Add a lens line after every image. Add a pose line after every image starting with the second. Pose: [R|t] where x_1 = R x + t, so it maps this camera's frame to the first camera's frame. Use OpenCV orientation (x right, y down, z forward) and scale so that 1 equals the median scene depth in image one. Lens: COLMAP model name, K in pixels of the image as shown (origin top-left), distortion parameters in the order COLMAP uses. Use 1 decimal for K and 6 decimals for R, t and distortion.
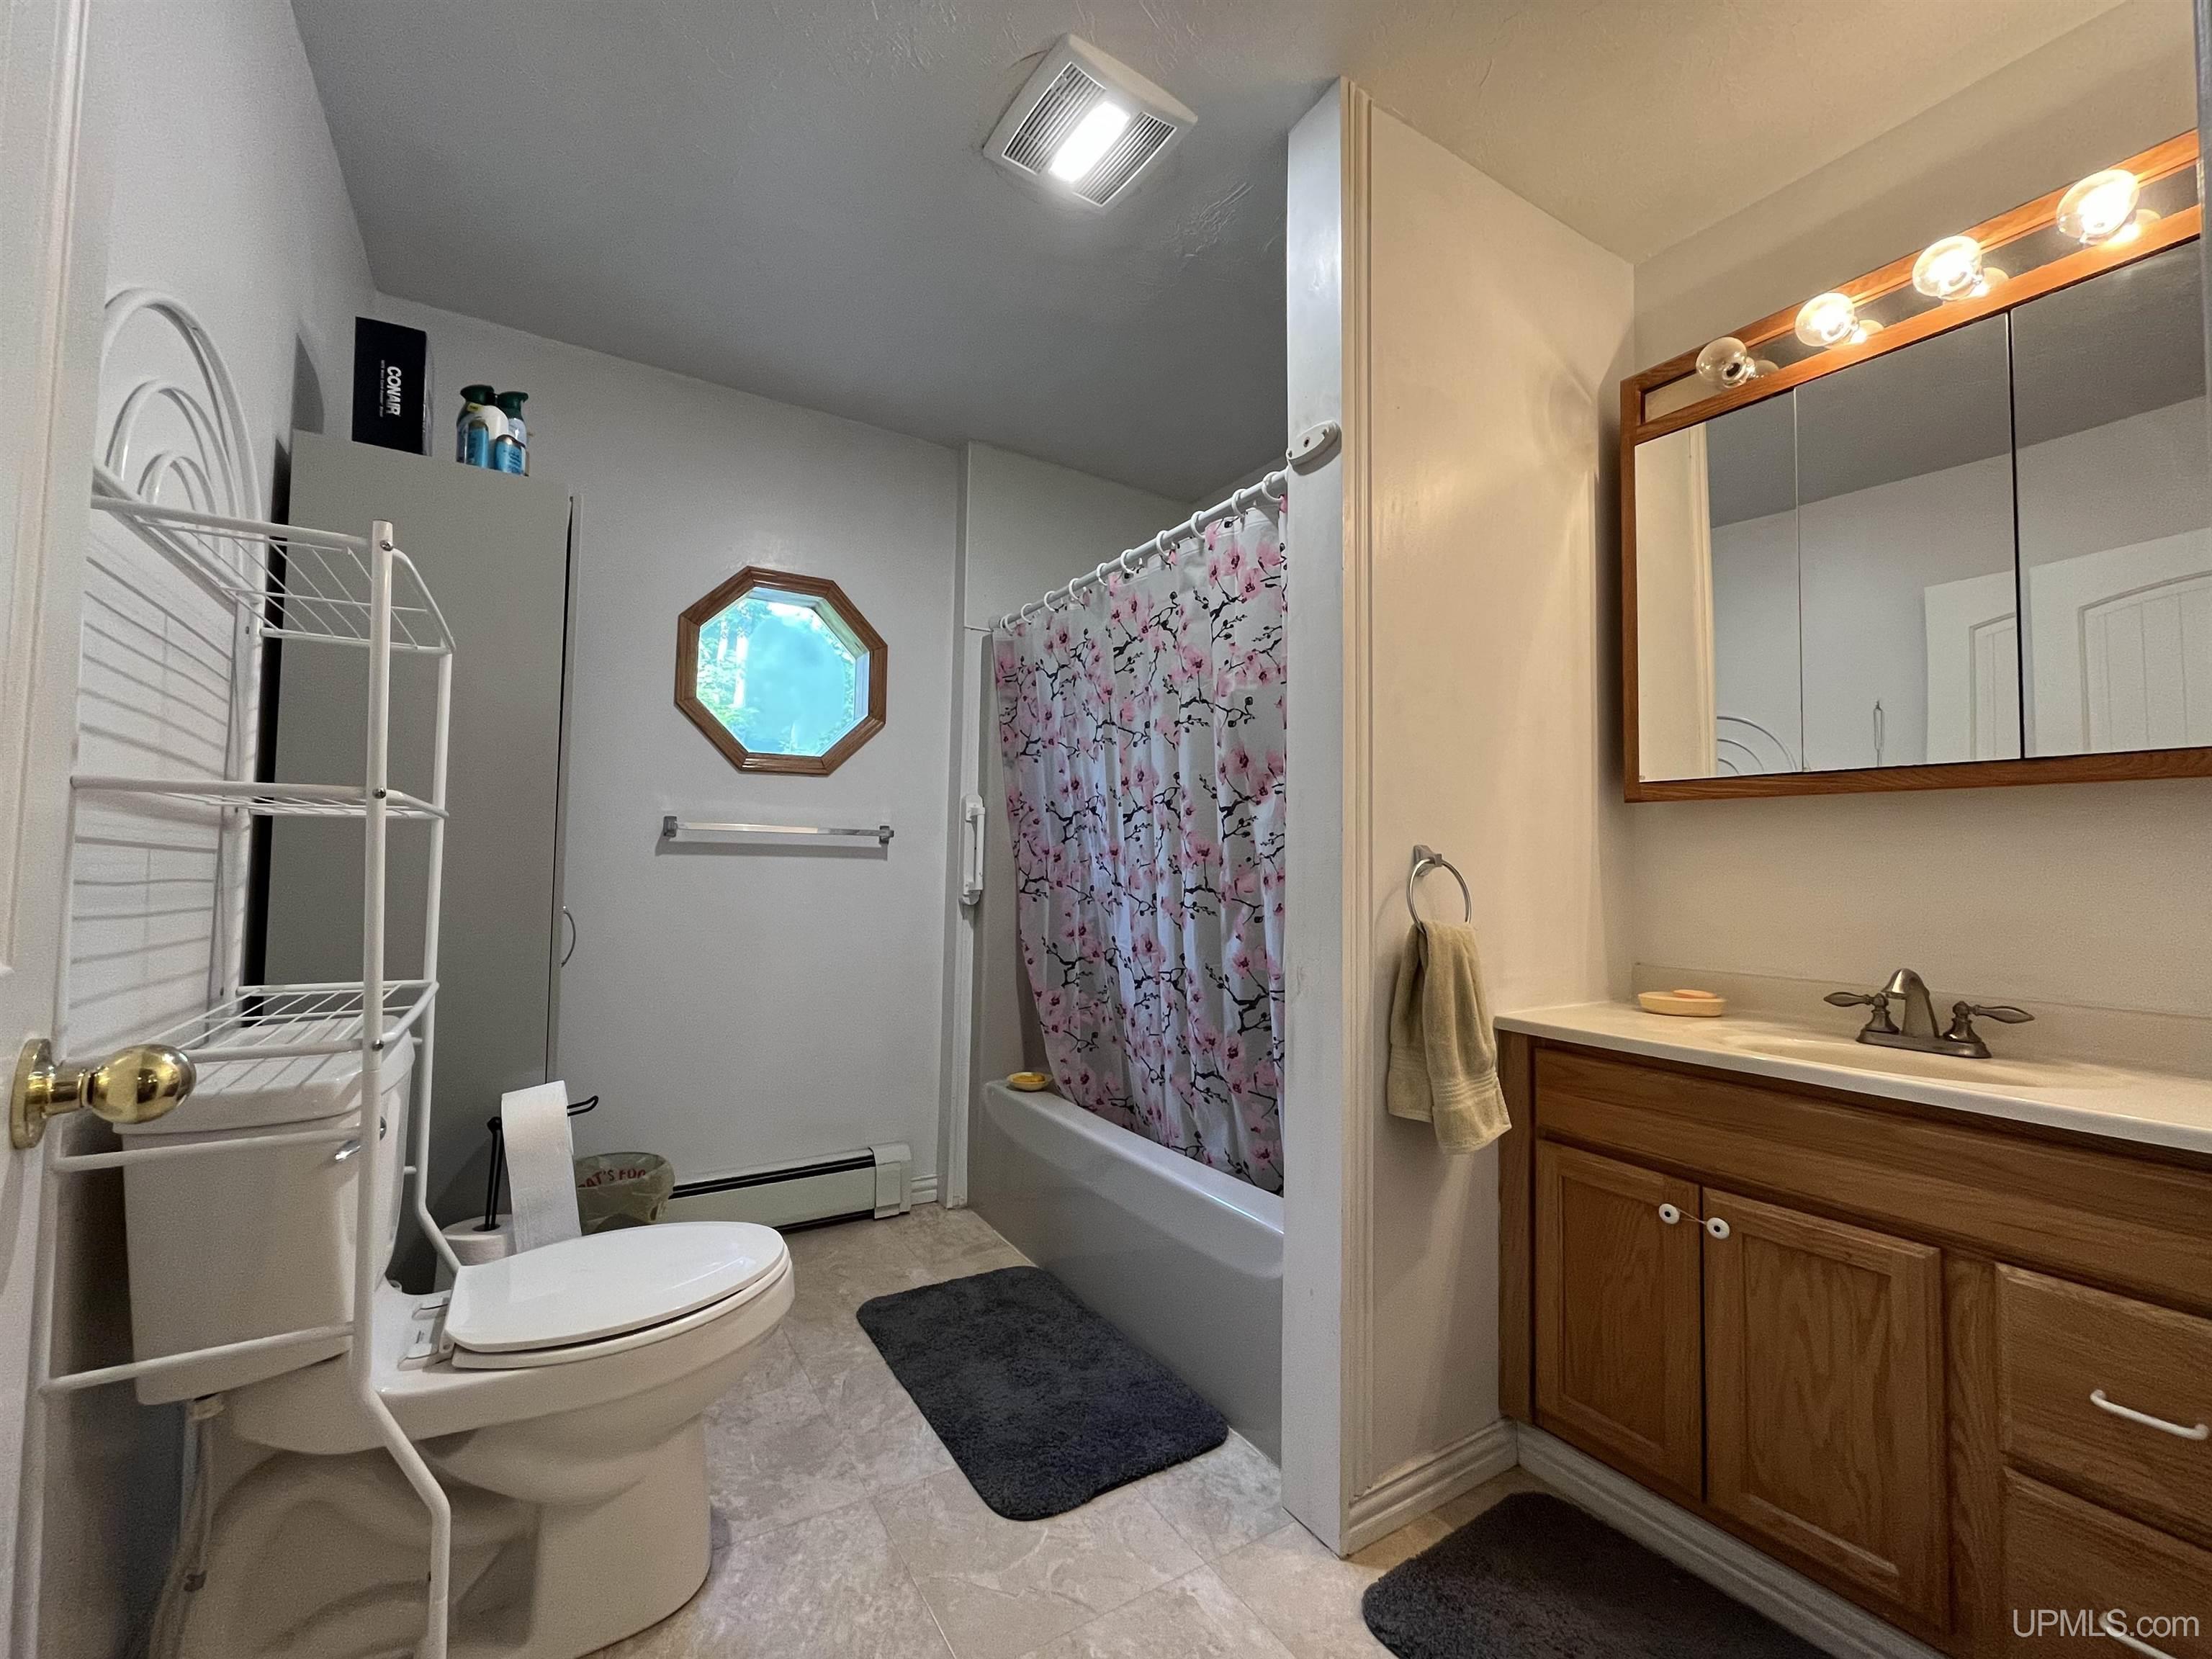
lens RADIAL K [[908.3, 0, 1106.0], [0, 908.3, 829.5], [0, 0, 1]] dist [-0.000214, 0.000032]
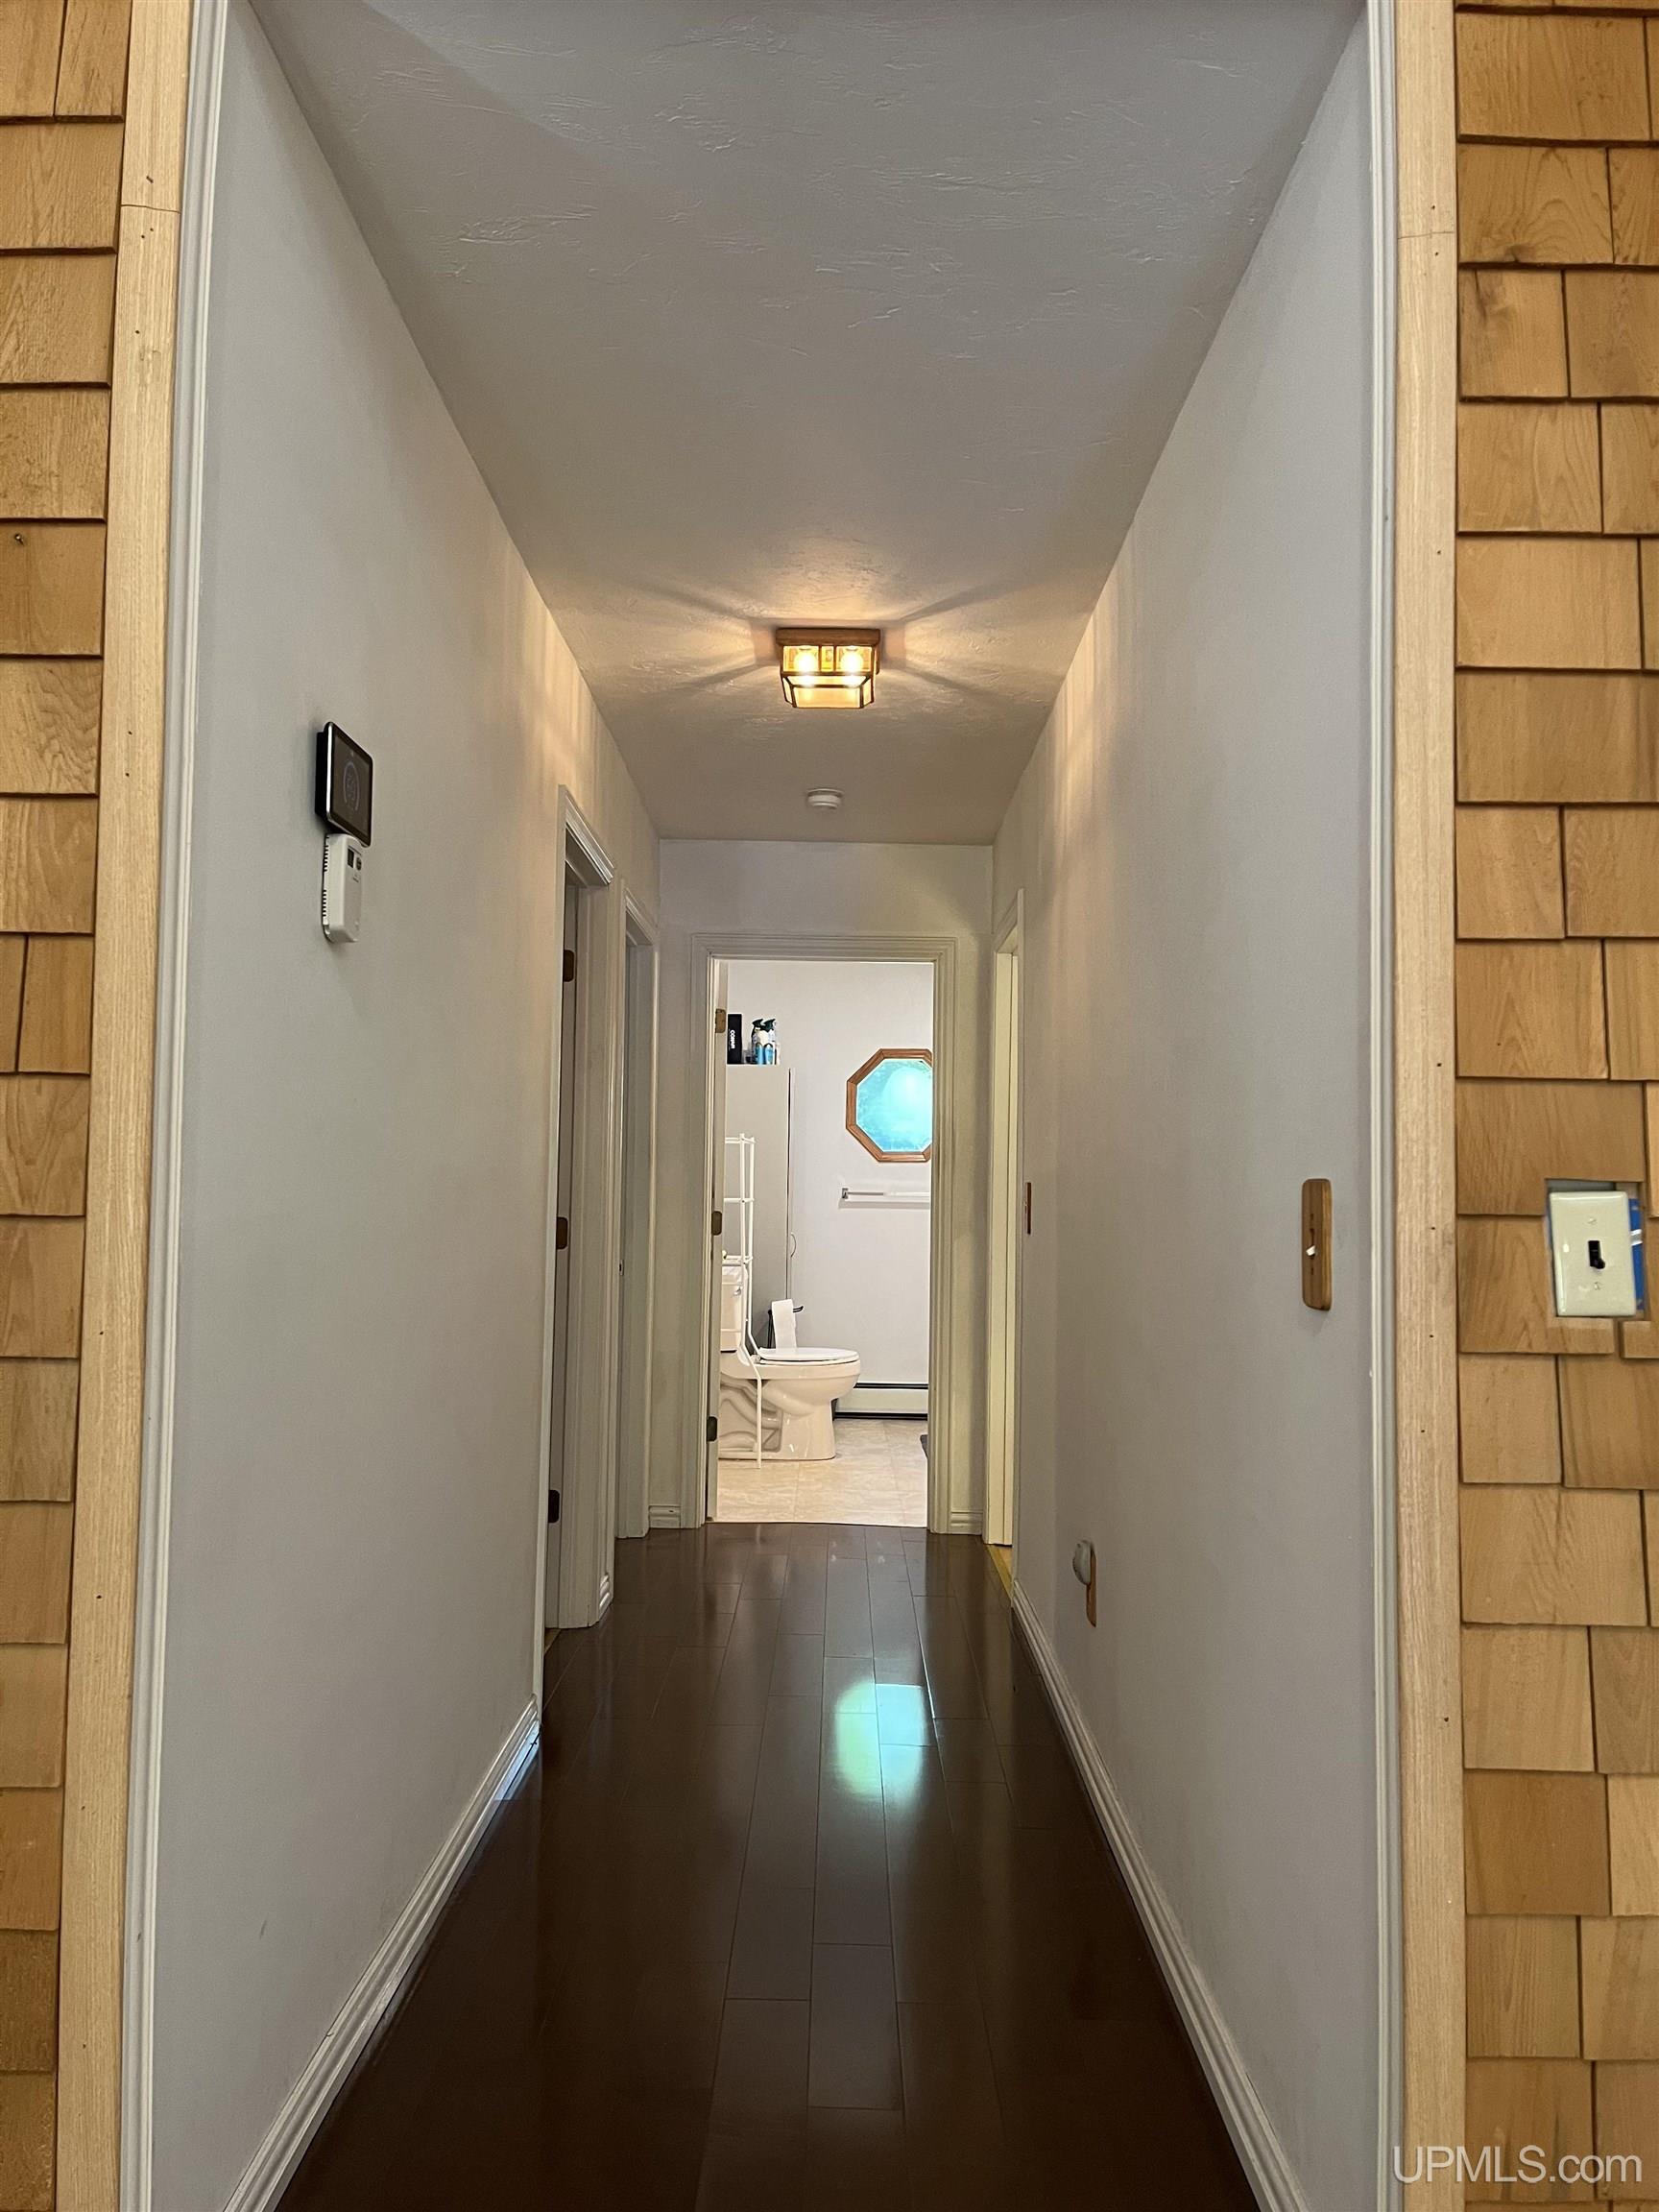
lens RADIAL K [[1671.9, 0, 829.5], [0, 1671.9, 1106.0], [0, 0, 1]] dist [-0.006374, -0.000848]
pose [[0.847177, -0.027866, -0.530580, 1.850527], [0.026877, 0.999593, -0.009585, -0.209305], [0.530631, -0.006140, 0.847581, -2.706111]]
